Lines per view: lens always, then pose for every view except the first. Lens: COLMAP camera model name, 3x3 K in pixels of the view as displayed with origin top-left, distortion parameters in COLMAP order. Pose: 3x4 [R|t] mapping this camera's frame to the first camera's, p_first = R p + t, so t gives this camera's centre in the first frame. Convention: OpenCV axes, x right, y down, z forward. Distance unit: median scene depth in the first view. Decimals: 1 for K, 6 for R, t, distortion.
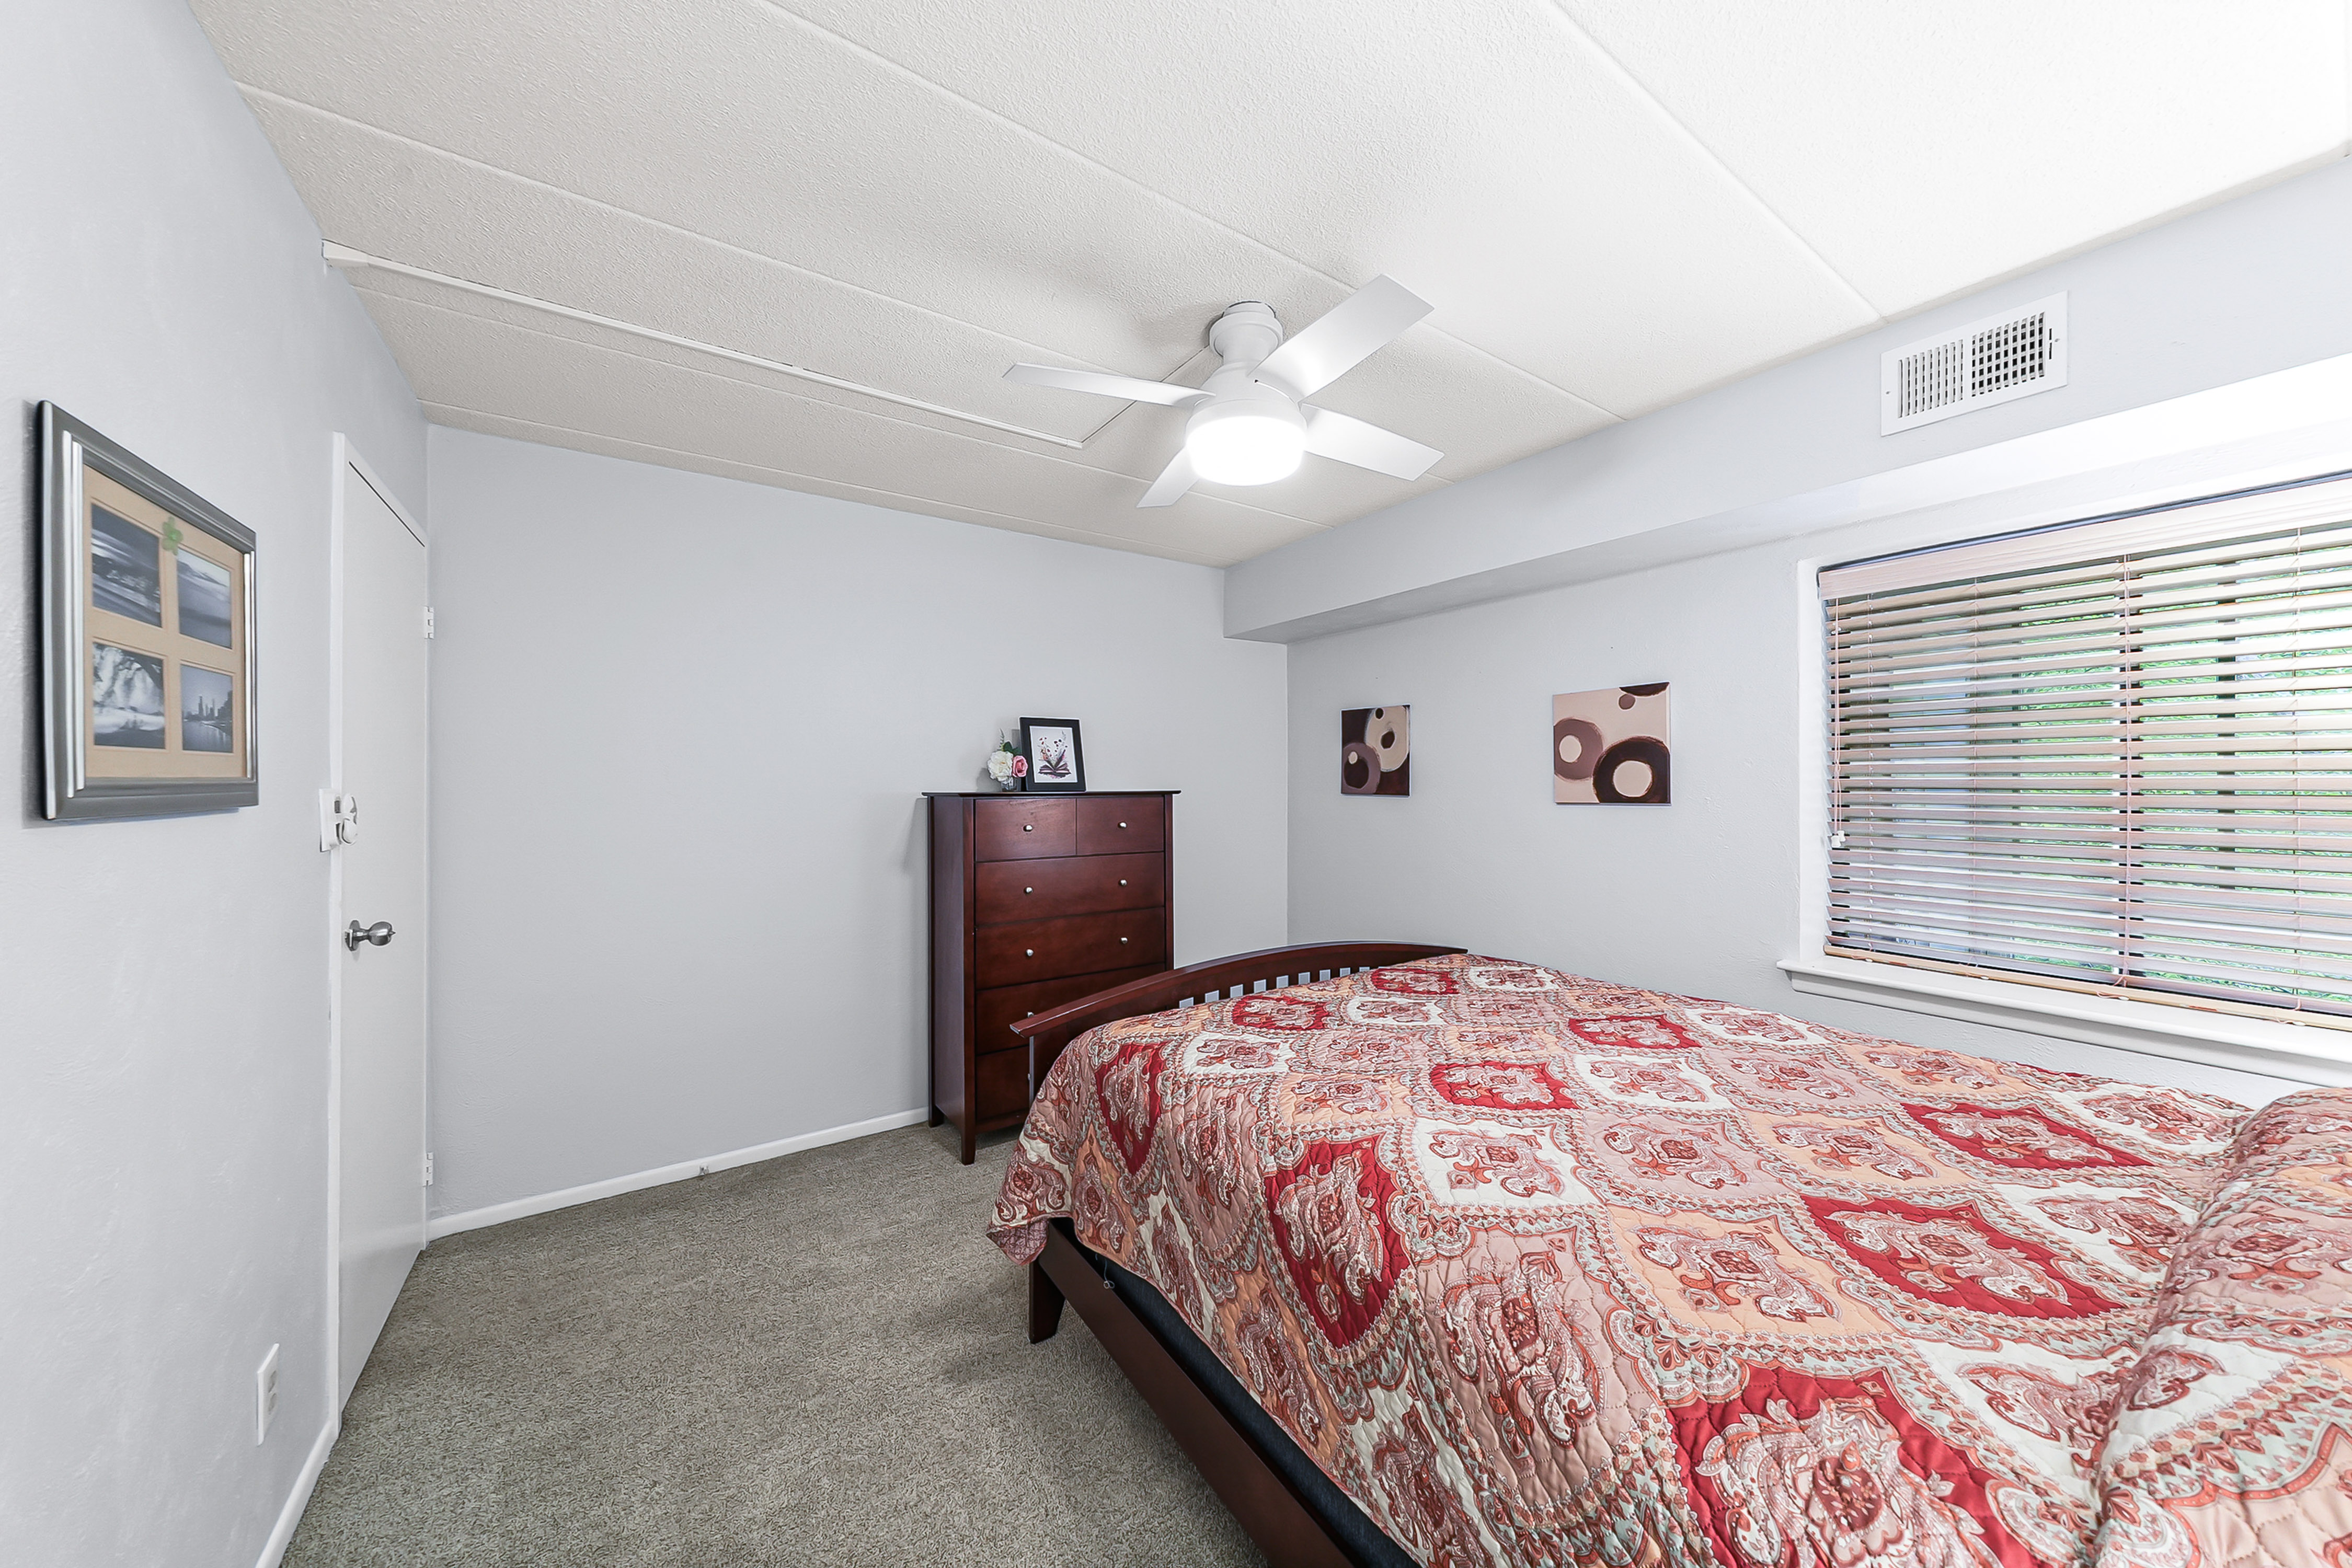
lens RADIAL K [[829.1, 0, 1182.8], [0, 829.1, 783.1], [0, 0, 1]] dist [-0.012863, 0.000150]
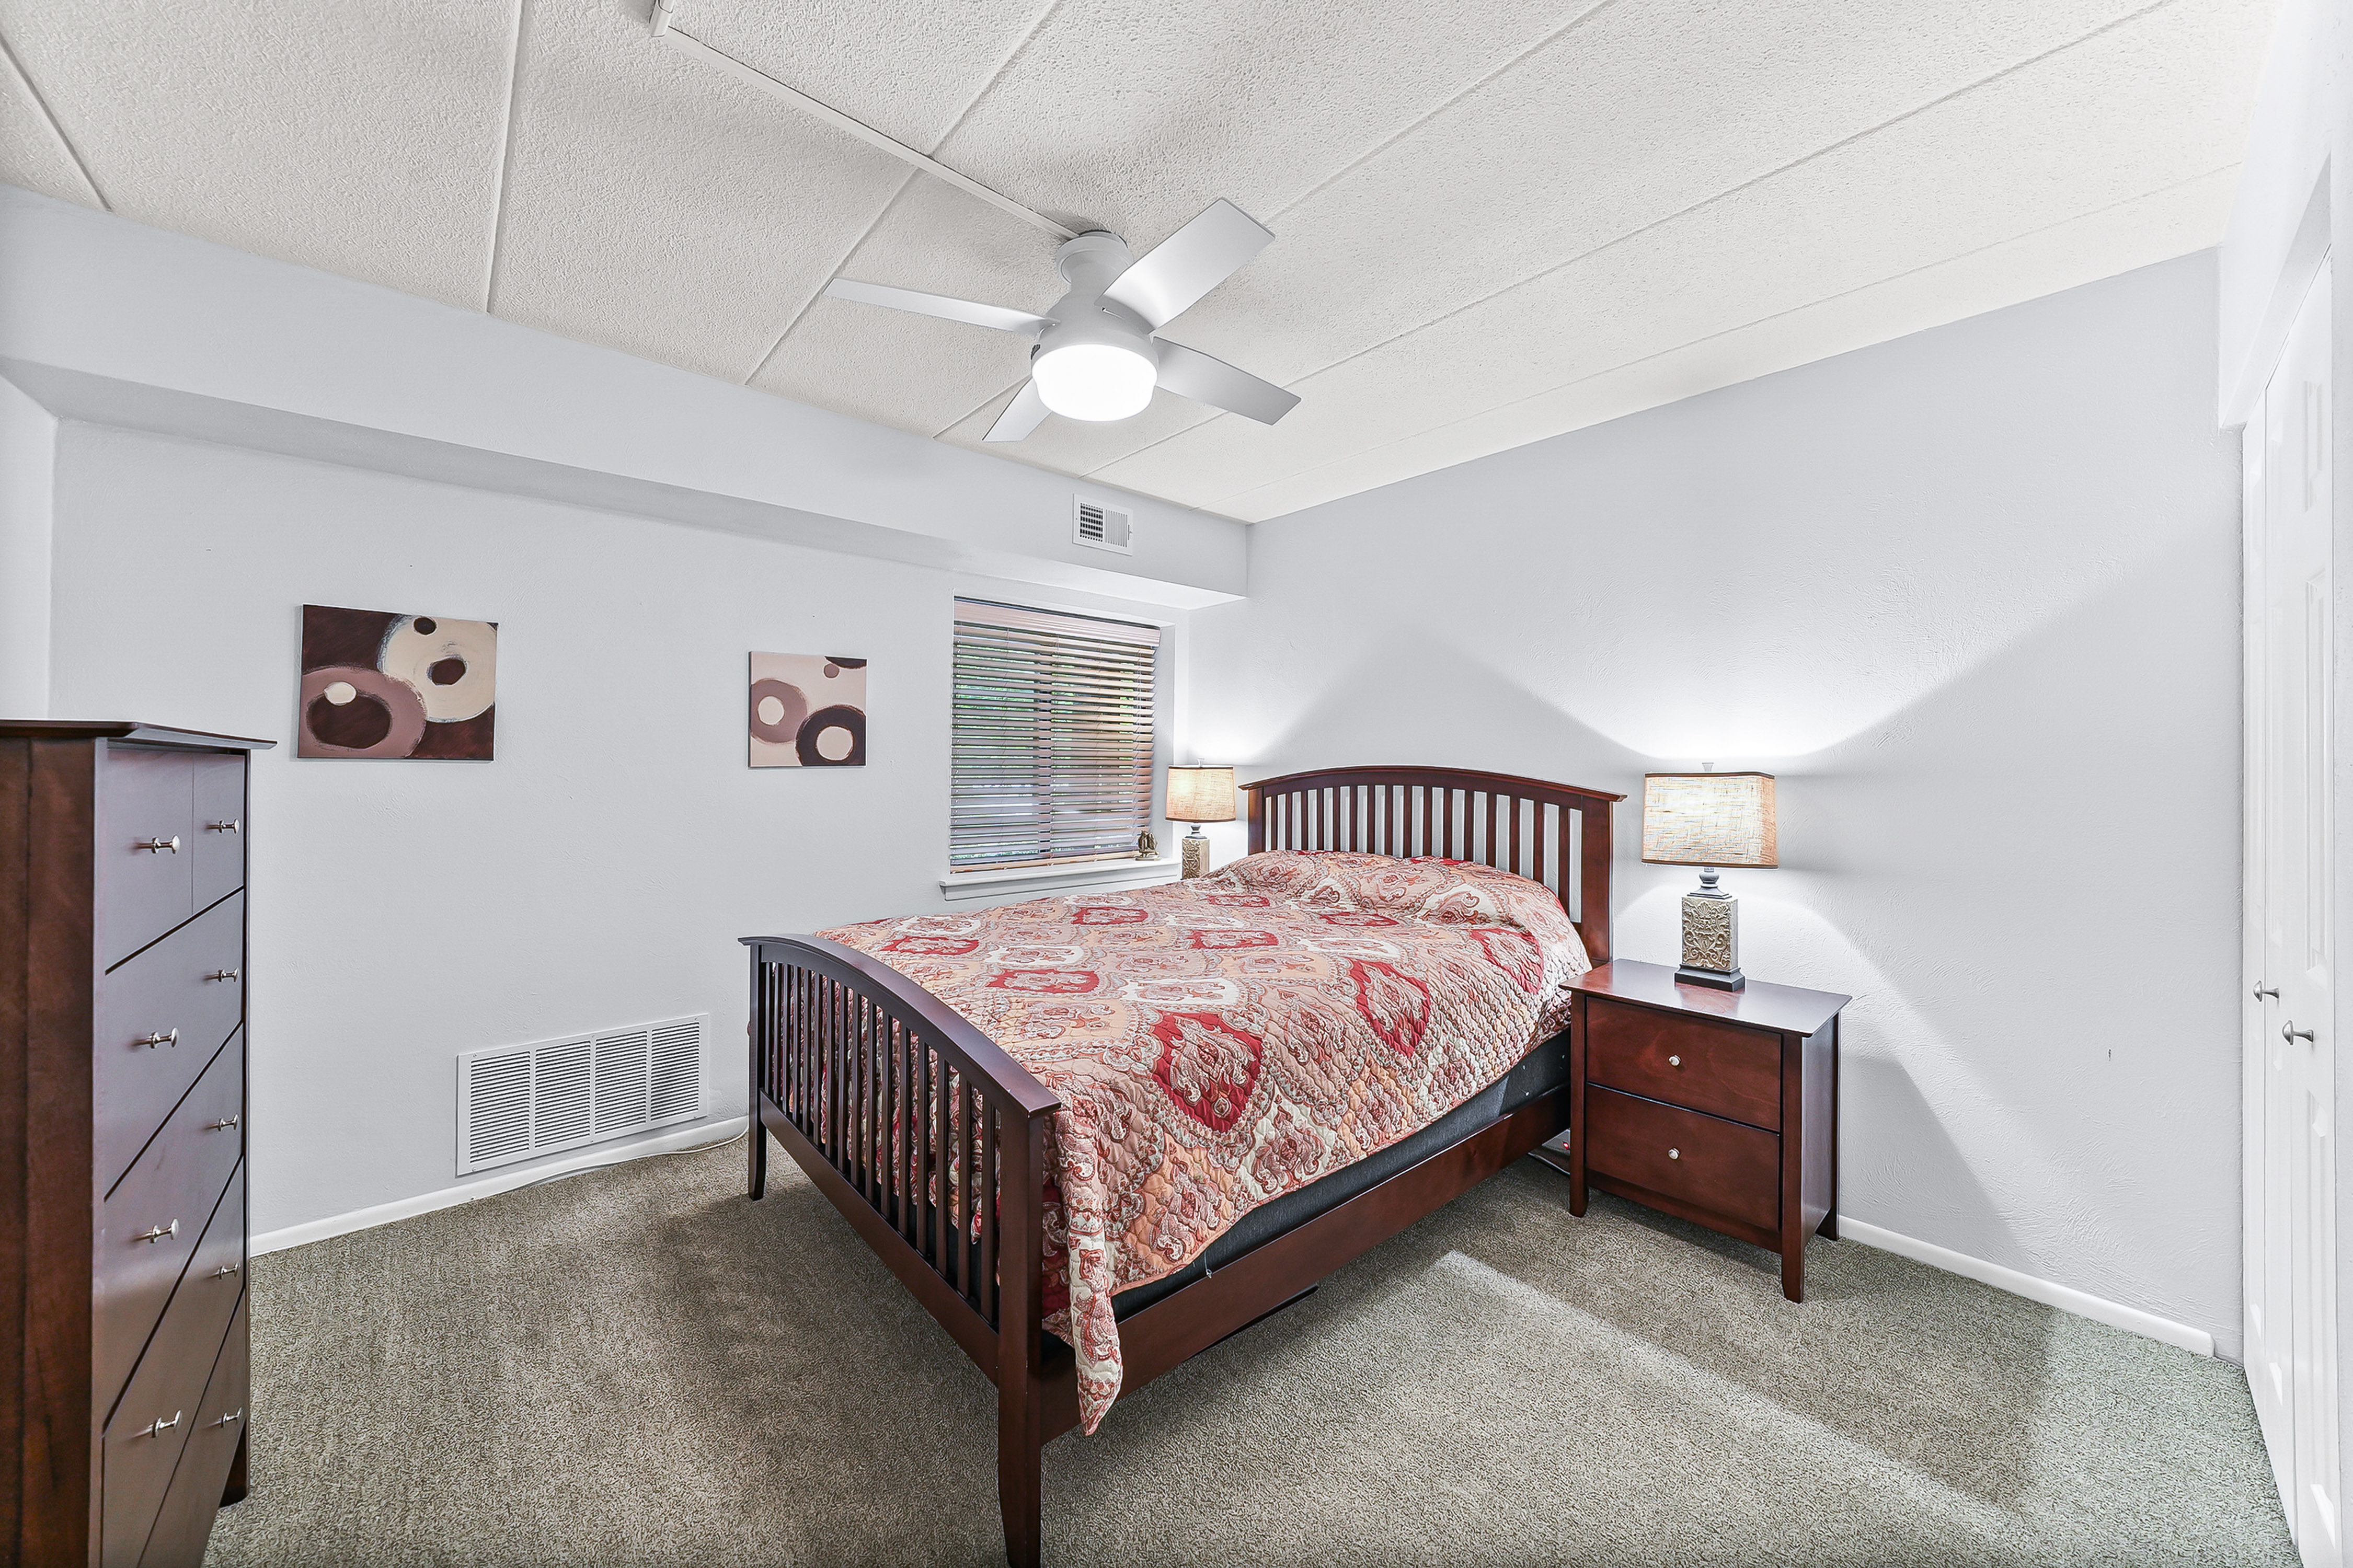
lens RADIAL K [[829.4, 0, 1183.3], [0, 829.4, 783.1], [0, 0, 1]] dist [-0.012863, 0.000150]
pose [[-0.154381, -0.014155, 0.987910, -0.586144], [0.001261, 0.999894, 0.014524, 0.031221], [-0.988011, 0.003488, -0.154347, 0.701861]]
